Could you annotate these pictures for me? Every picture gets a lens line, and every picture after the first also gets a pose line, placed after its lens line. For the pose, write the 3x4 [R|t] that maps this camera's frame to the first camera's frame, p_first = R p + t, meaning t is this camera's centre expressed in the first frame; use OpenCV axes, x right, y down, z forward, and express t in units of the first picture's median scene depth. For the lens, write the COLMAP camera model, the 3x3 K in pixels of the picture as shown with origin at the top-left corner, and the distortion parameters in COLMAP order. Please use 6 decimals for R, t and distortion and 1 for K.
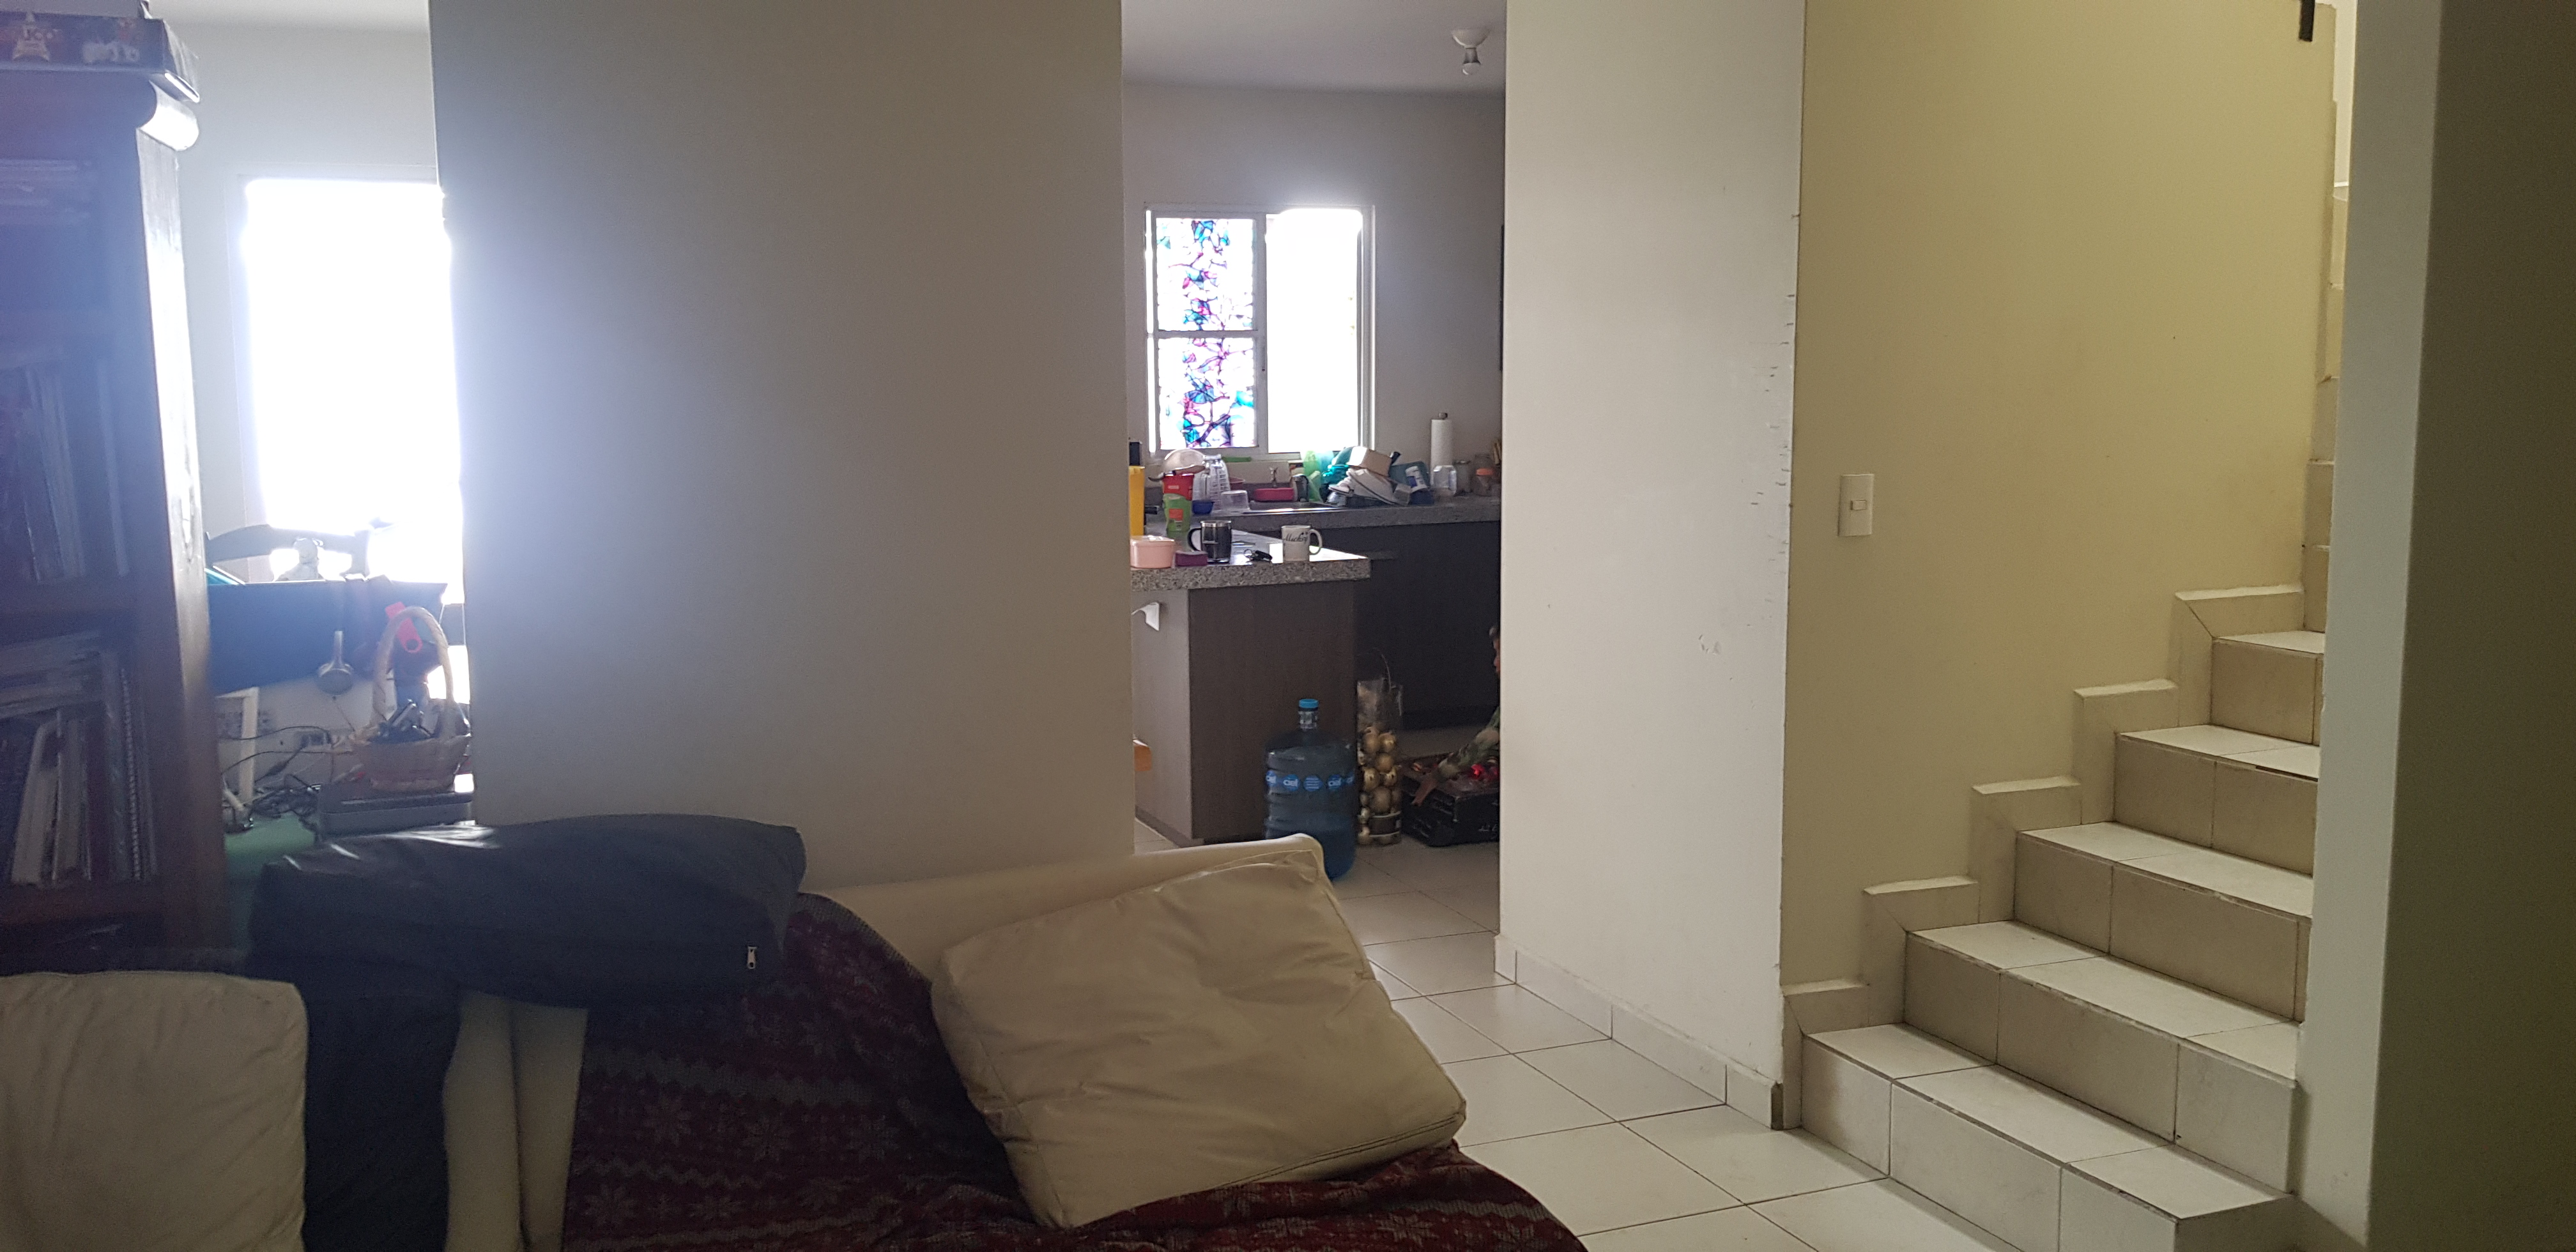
lens RADIAL K [[1959.6, 0, 1226.0], [0, 1959.6, 601.5], [0, 0, 1]] dist [0.083518, -0.159243]
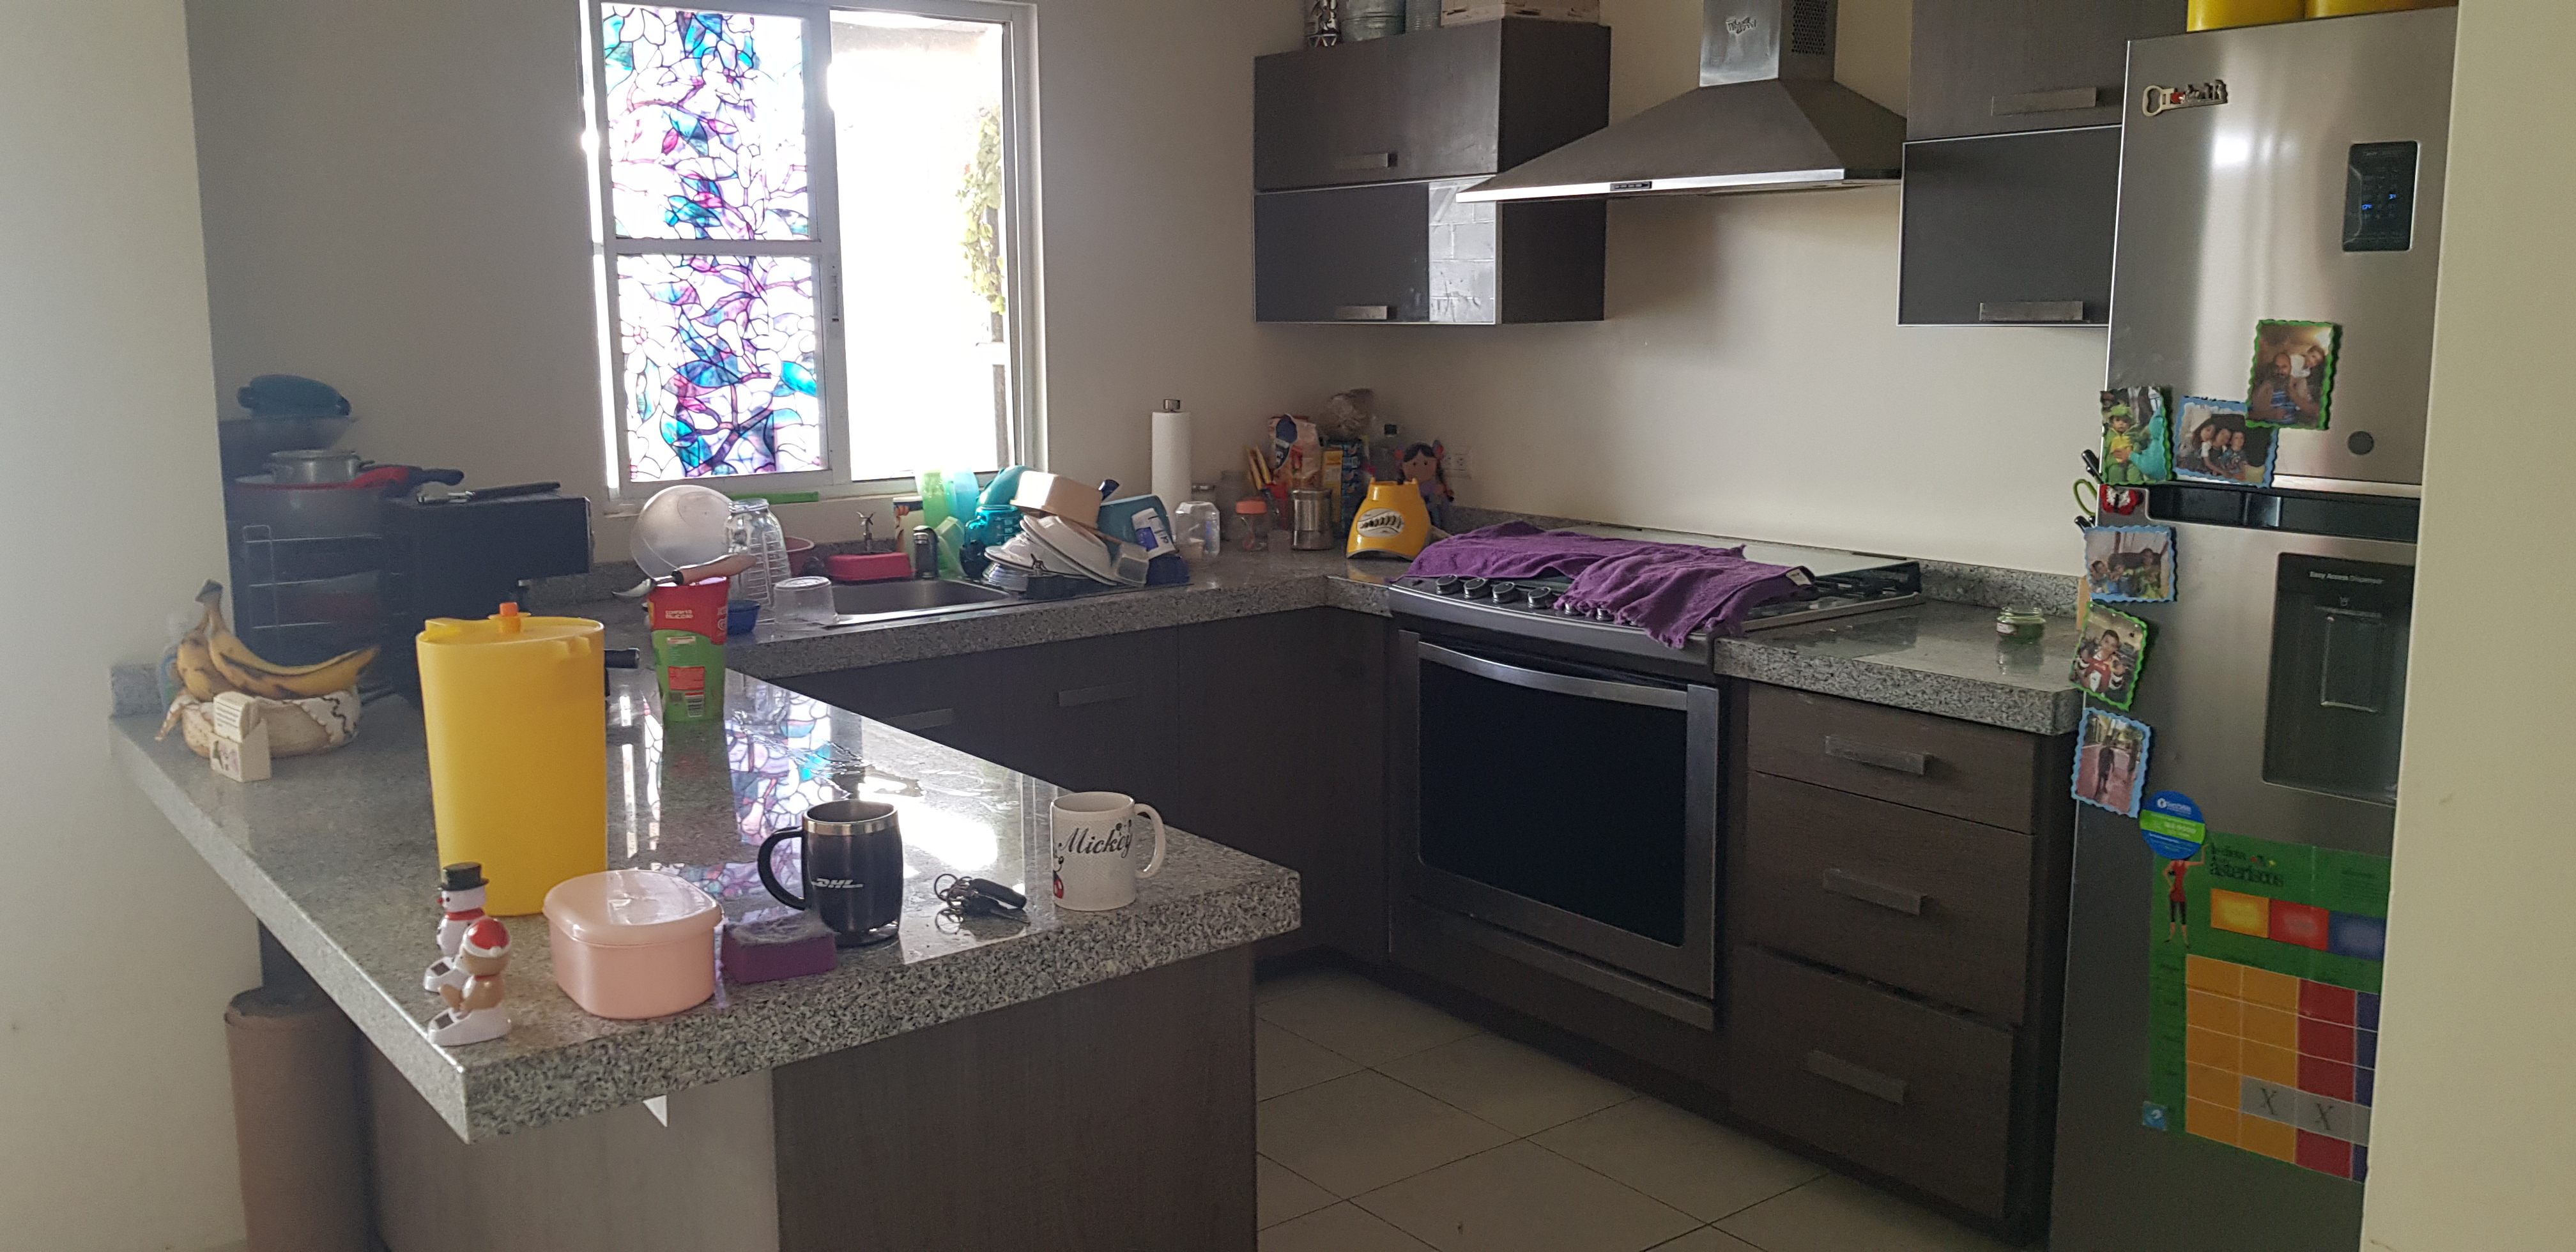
lens RADIAL K [[1959.6, 0, 1226.0], [0, 1959.6, 601.5], [0, 0, 1]] dist [0.083518, -0.159243]
pose [[0.964233, -0.038760, 0.262207, -0.020218], [0.031463, 0.998993, 0.031974, -0.058915], [-0.263183, -0.022581, 0.964482, 0.484674]]
